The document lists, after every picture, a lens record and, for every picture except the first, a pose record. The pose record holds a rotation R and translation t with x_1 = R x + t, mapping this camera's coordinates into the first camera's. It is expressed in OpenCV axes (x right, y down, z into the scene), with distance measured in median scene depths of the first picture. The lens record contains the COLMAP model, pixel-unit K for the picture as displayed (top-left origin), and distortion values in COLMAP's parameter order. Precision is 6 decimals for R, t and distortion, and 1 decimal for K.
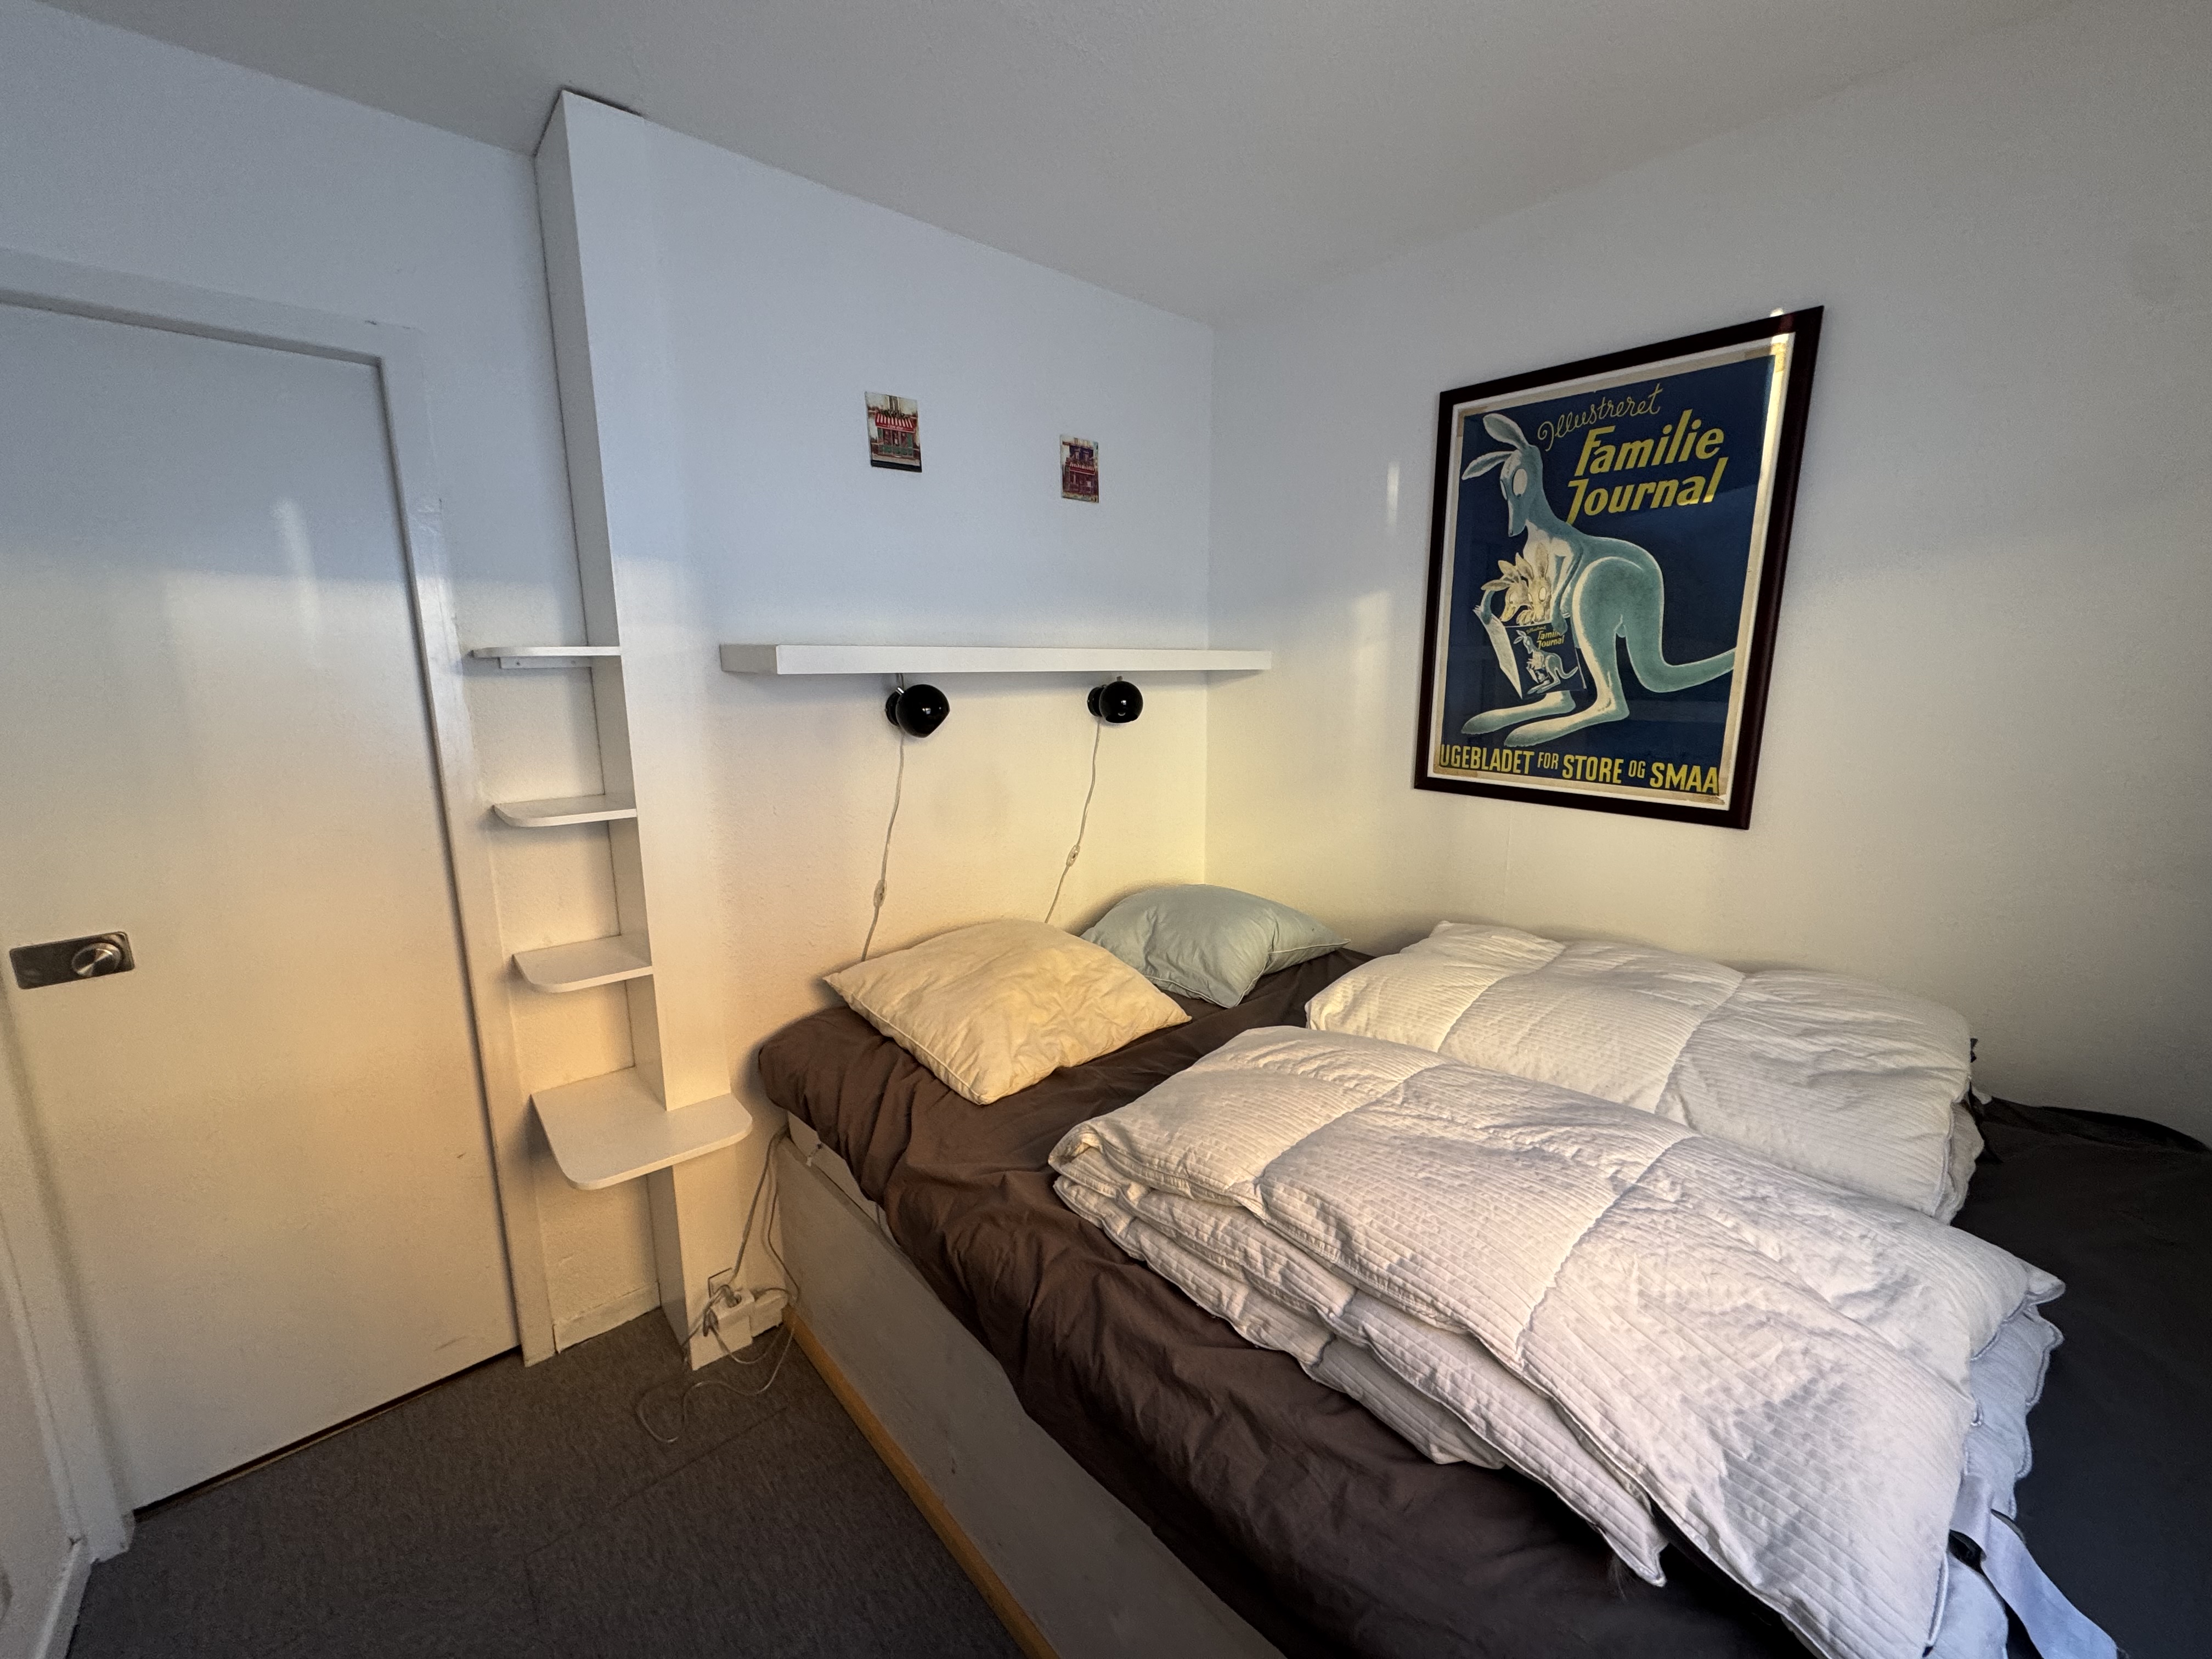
lens RADIAL K [[868.7, 0, 1109.1], [0, 868.7, 831.8], [0, 0, 1]] dist [-0.001044, 0.000020]
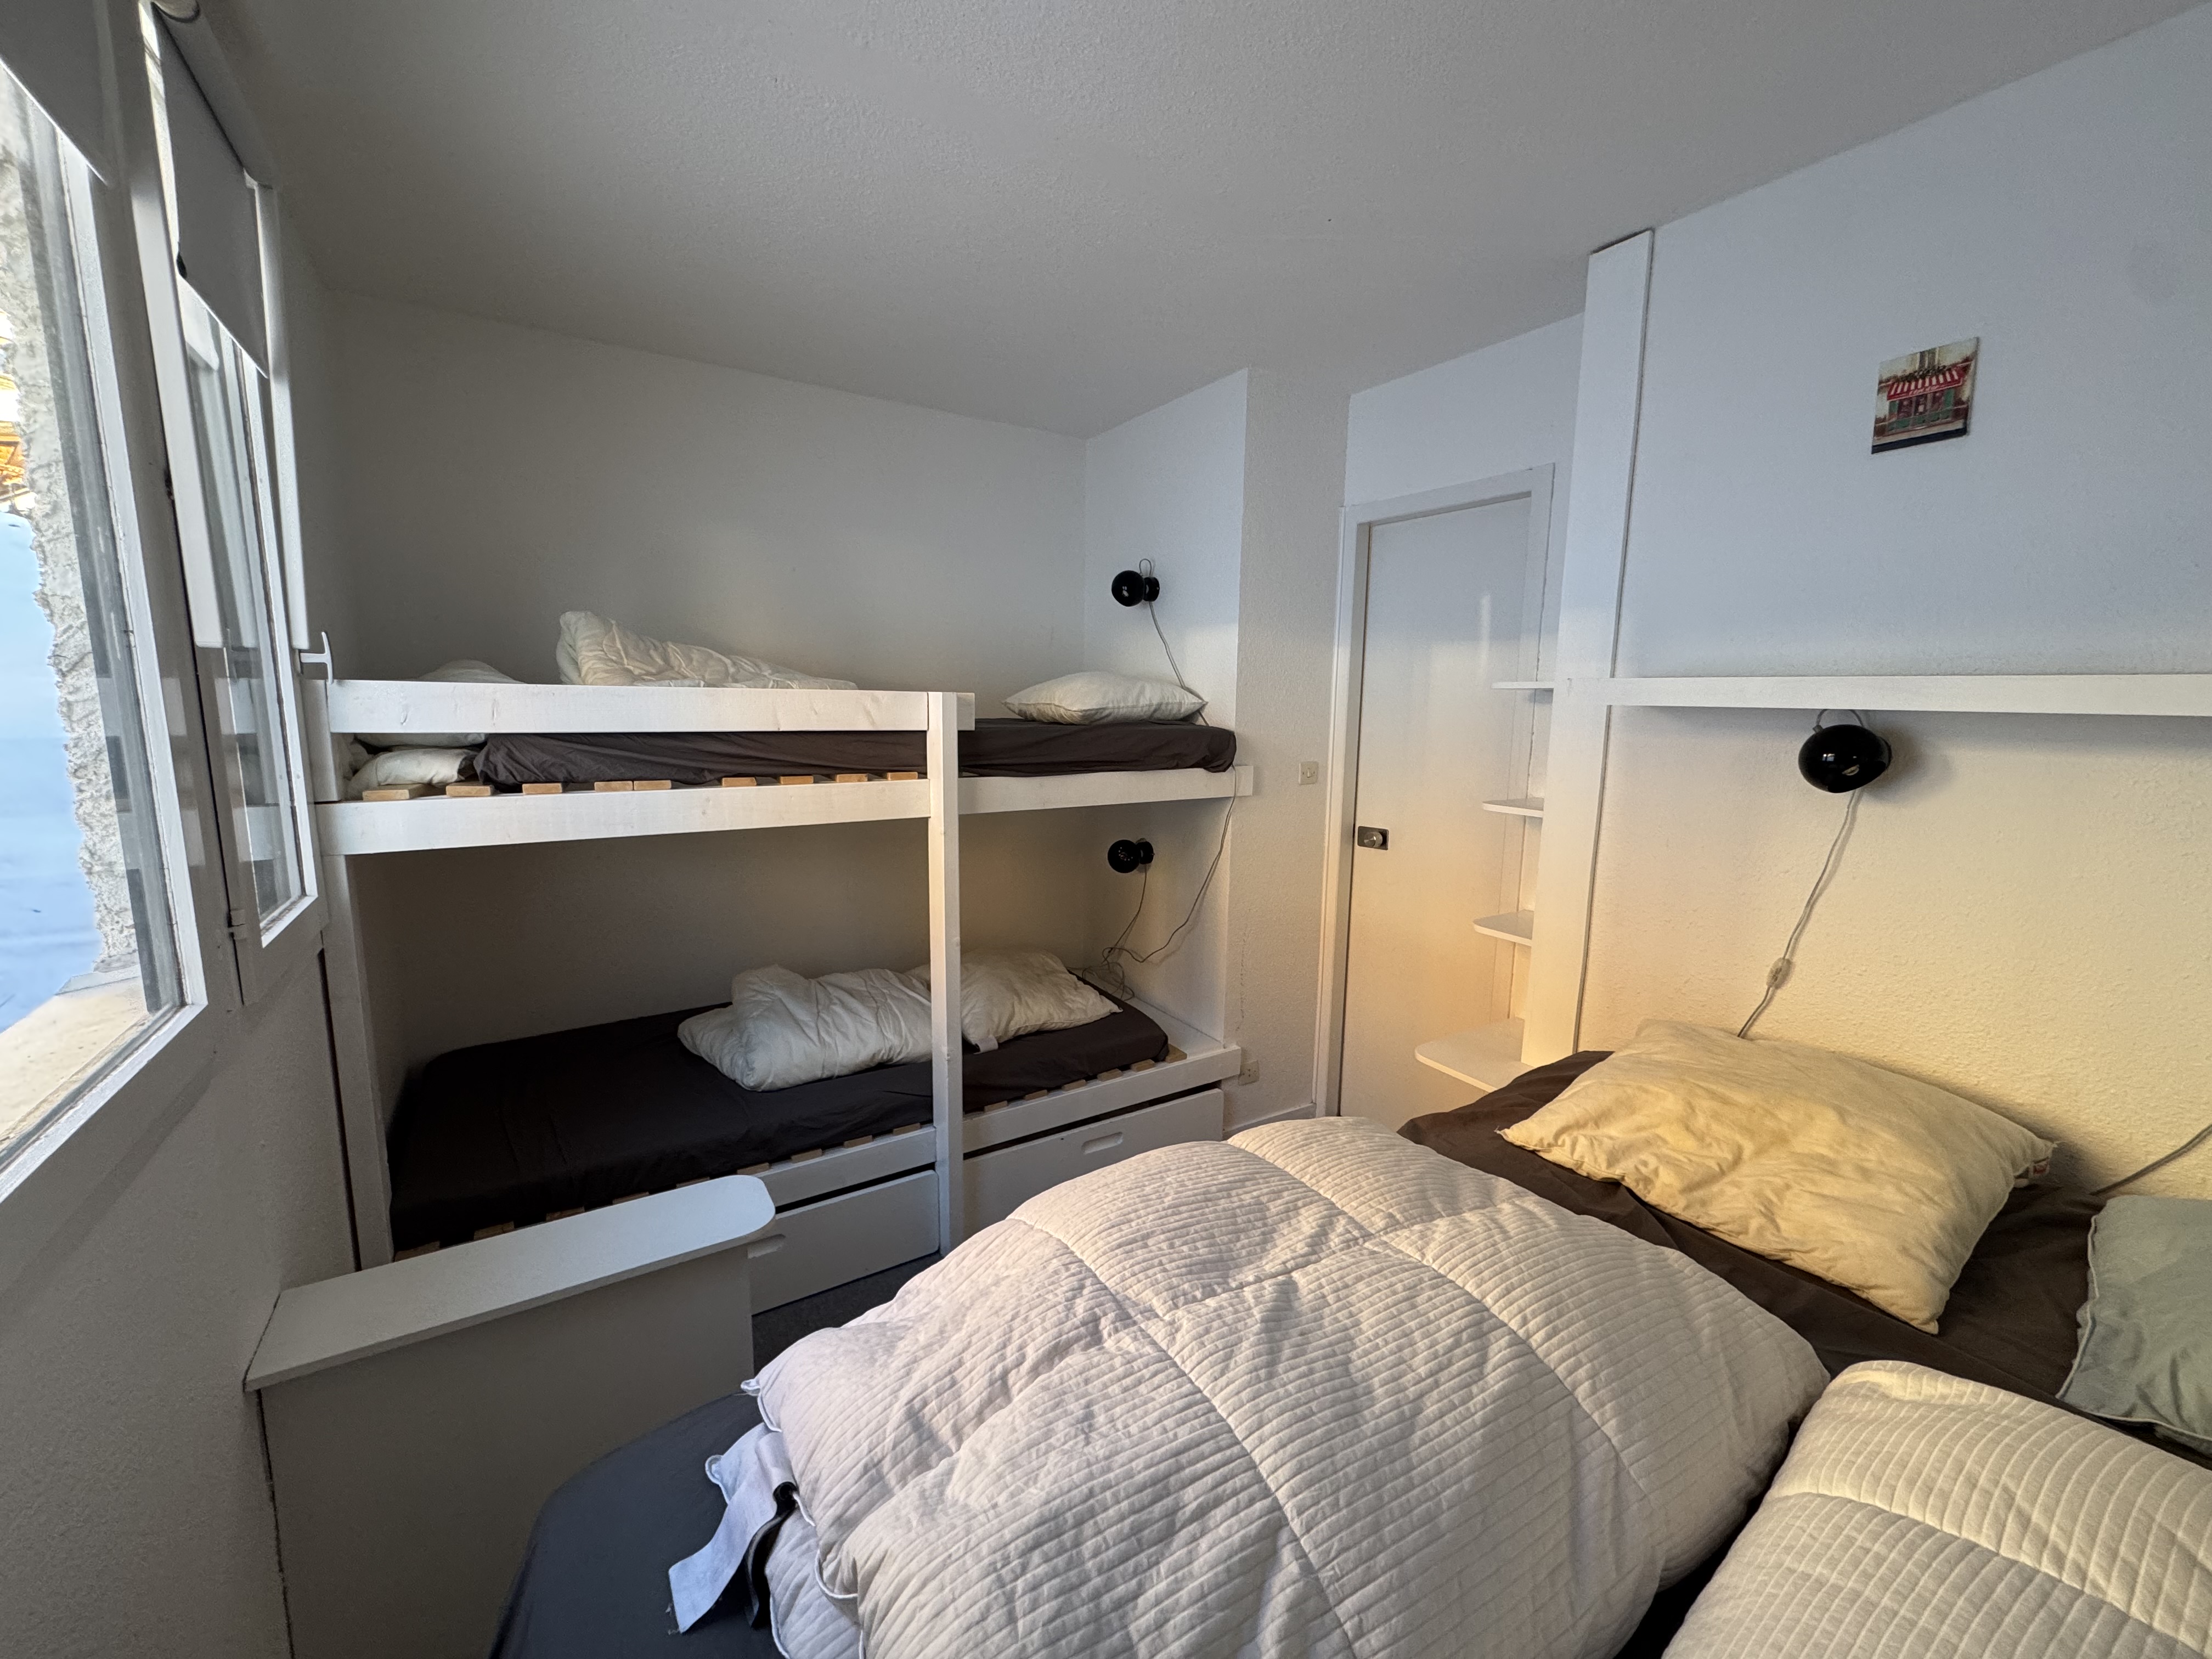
lens RADIAL K [[868.7, 0, 1104.8], [0, 868.7, 820.9], [0, 0, 1]] dist [-0.001044, 0.000020]
pose [[-0.138122, 0.145764, -0.979630, 0.662193], [-0.198966, 0.964862, 0.171620, -0.090249], [0.970224, 0.218617, -0.104267, 0.471752]]
